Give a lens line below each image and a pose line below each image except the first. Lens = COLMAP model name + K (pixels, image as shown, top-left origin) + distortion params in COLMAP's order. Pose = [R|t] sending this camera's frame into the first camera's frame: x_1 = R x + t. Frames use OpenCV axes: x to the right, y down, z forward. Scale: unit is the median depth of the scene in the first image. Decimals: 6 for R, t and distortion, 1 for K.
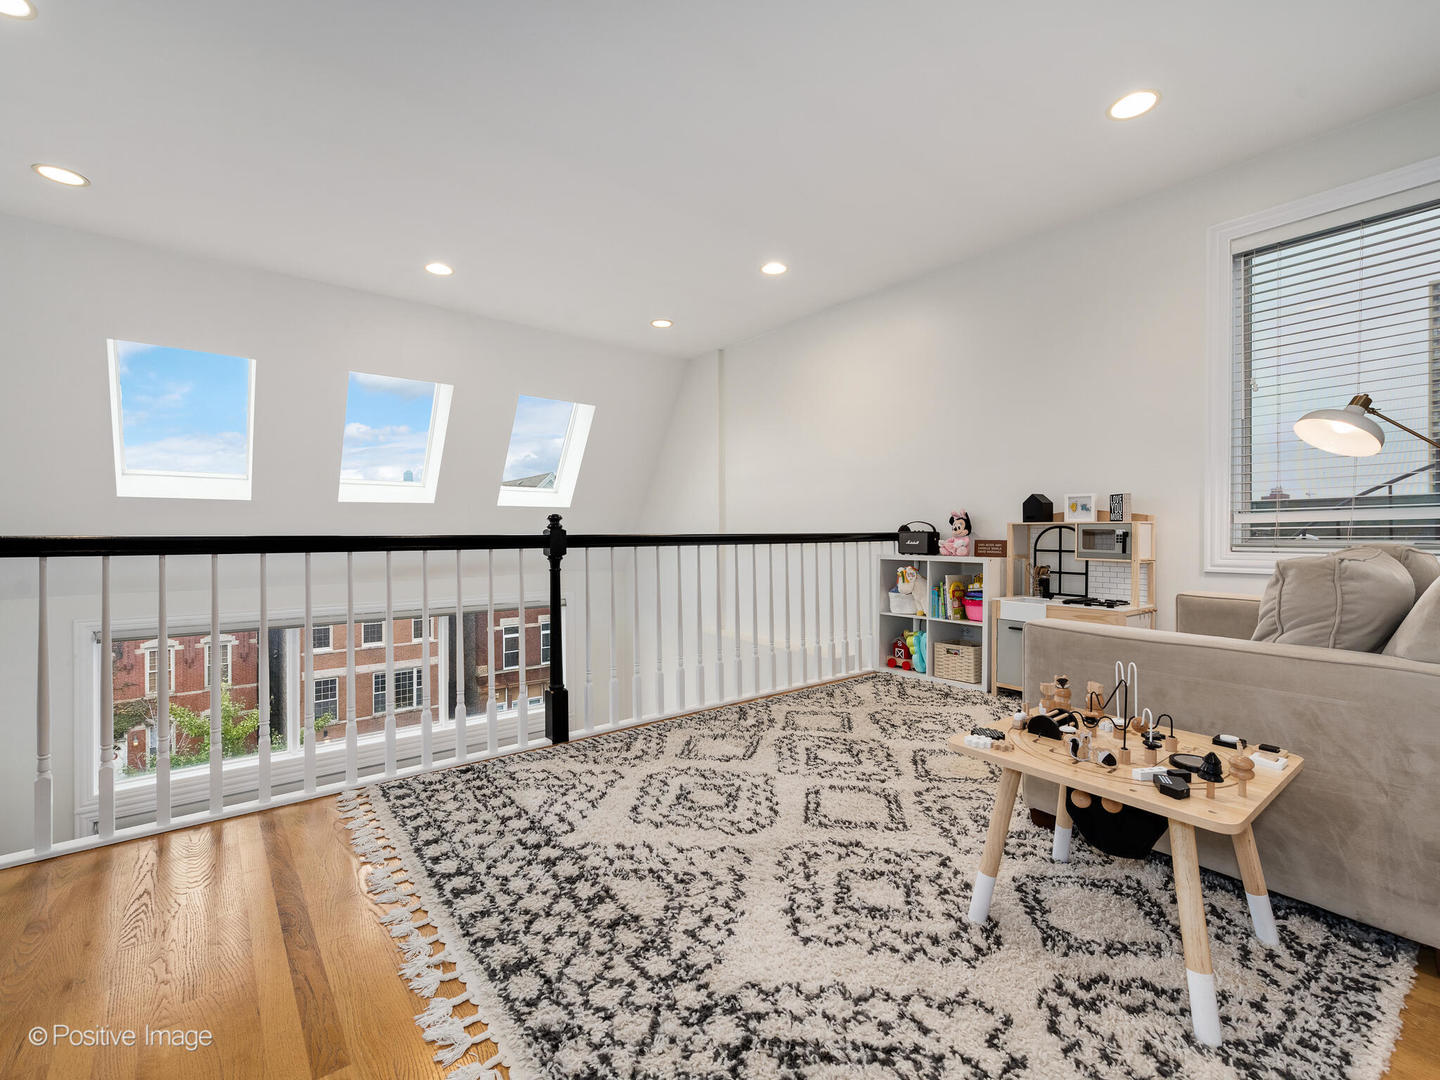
lens RADIAL K [[628.0, 0, 722.3], [0, 628.0, 534.8], [0, 0, 1]] dist [0.007291, -0.000211]
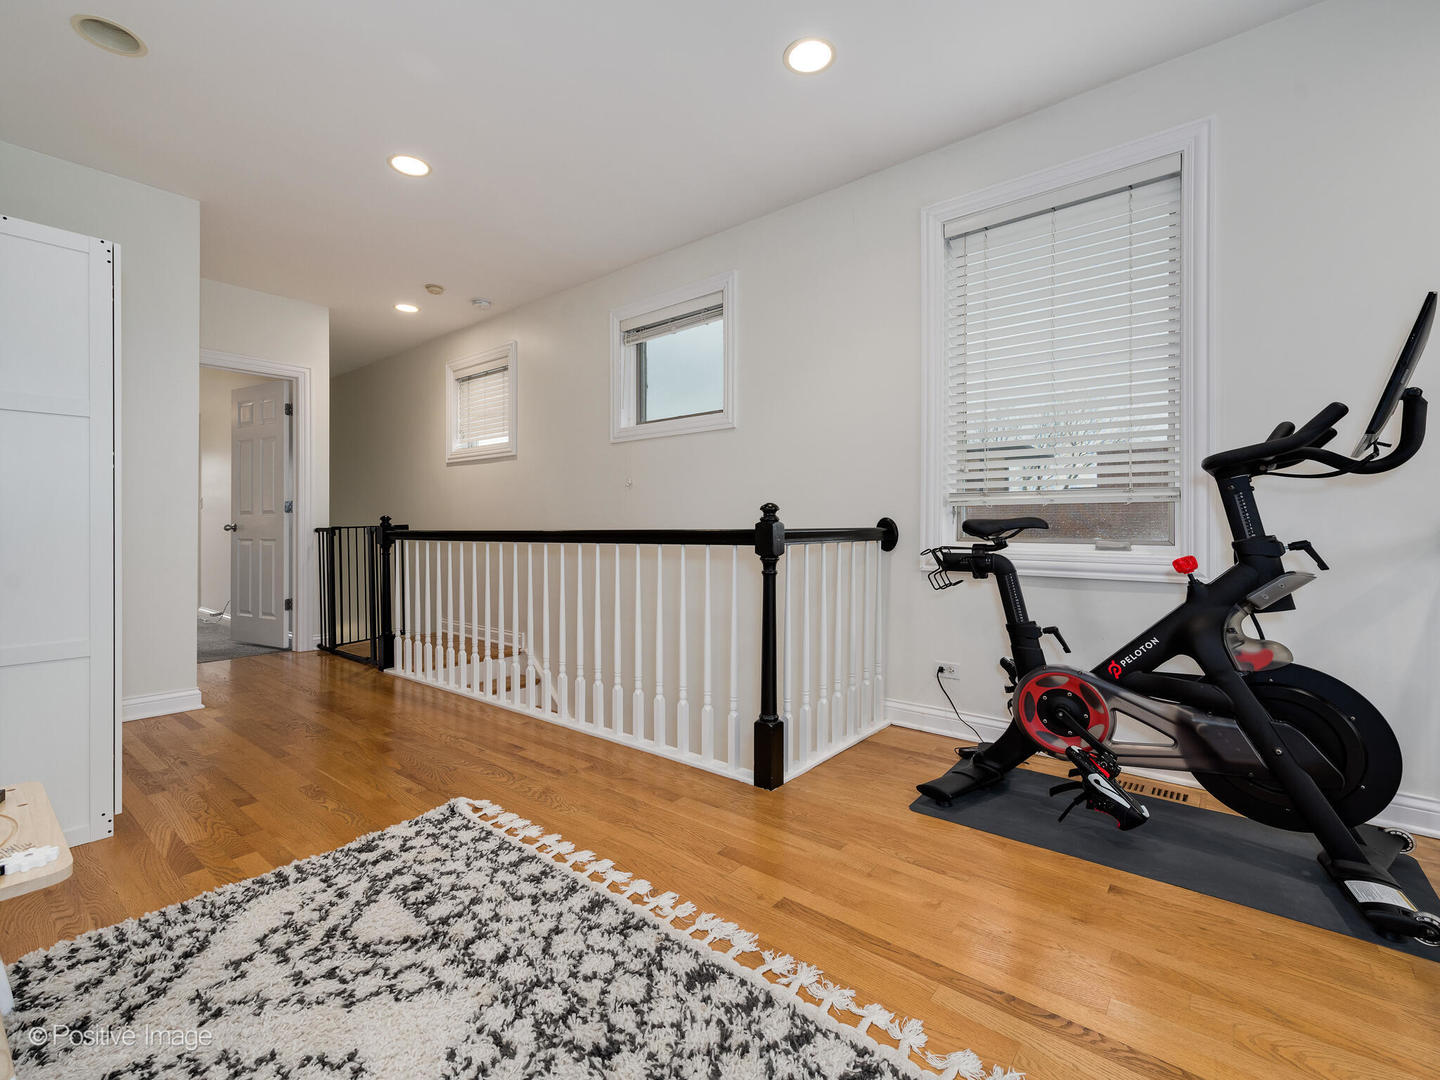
lens RADIAL K [[658.6, 0, 714.1], [0, 658.6, 525.6], [0, 0, 1]] dist [0.005055, 0.000527]
pose [[-0.982357, -0.001780, -0.187009, -0.107653], [-0.001689, 0.999998, -0.000645, -0.001374], [0.187010, -0.000318, -0.982358, 1.355176]]
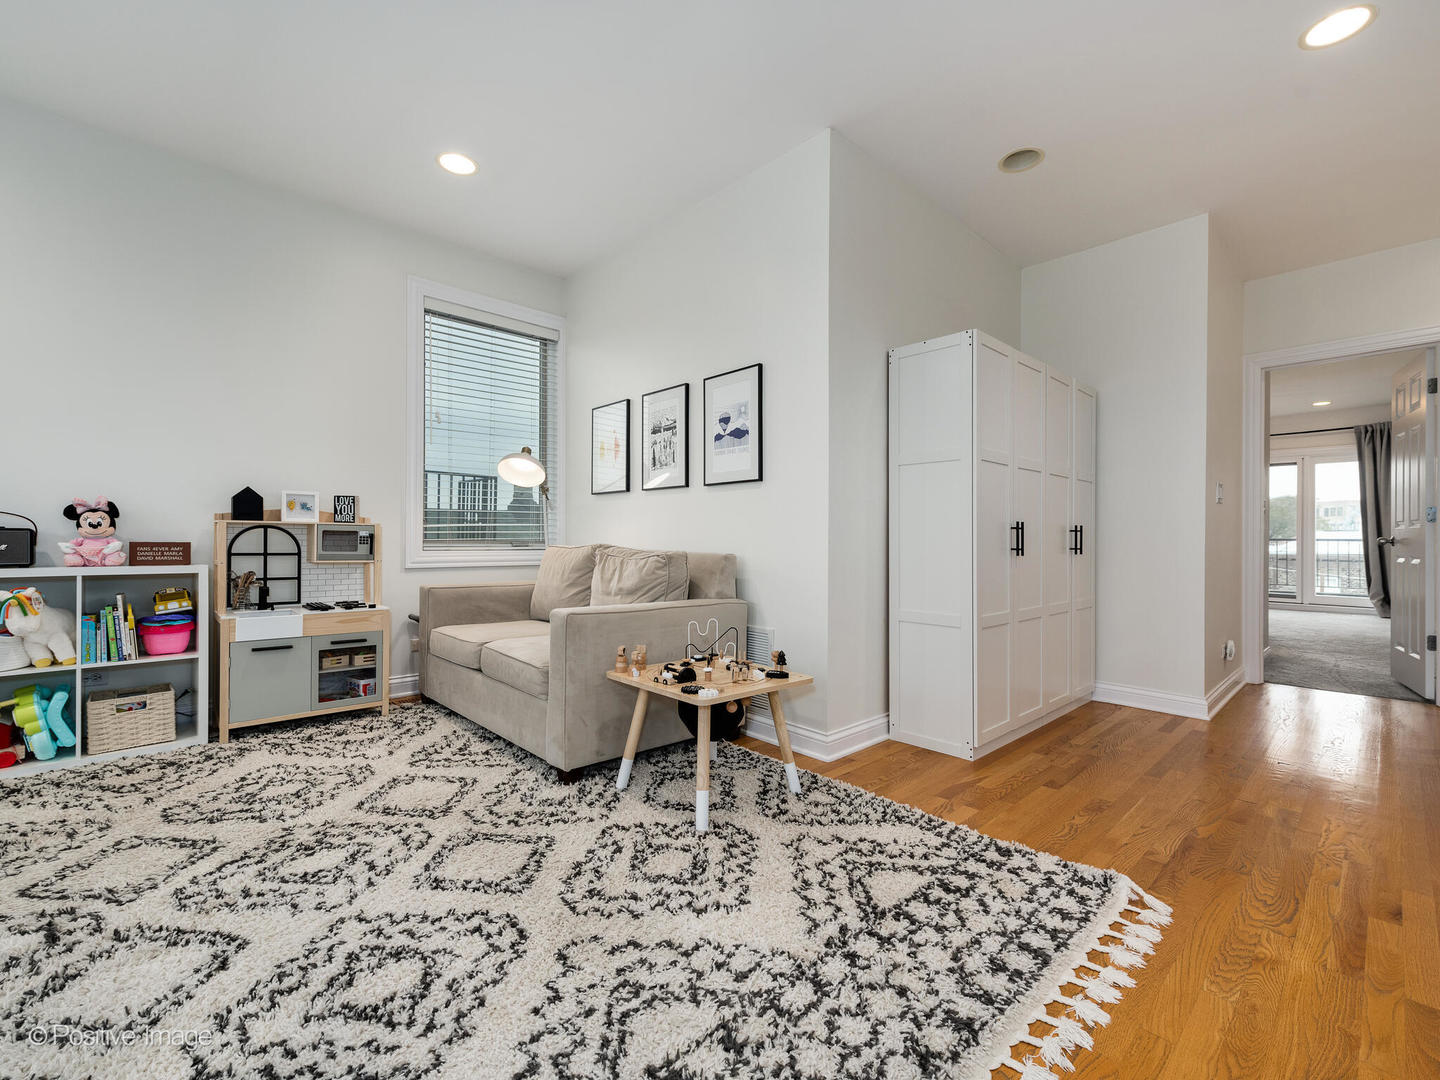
lens RADIAL K [[628.0, 0, 722.3], [0, 628.0, 534.8], [0, 0, 1]] dist [0.007291, -0.000211]
pose [[-0.057496, 0.000489, 0.998346, -0.715333], [-0.005228, 0.999986, -0.000790, -0.007735], [-0.998332, -0.005264, -0.057493, 0.801696]]
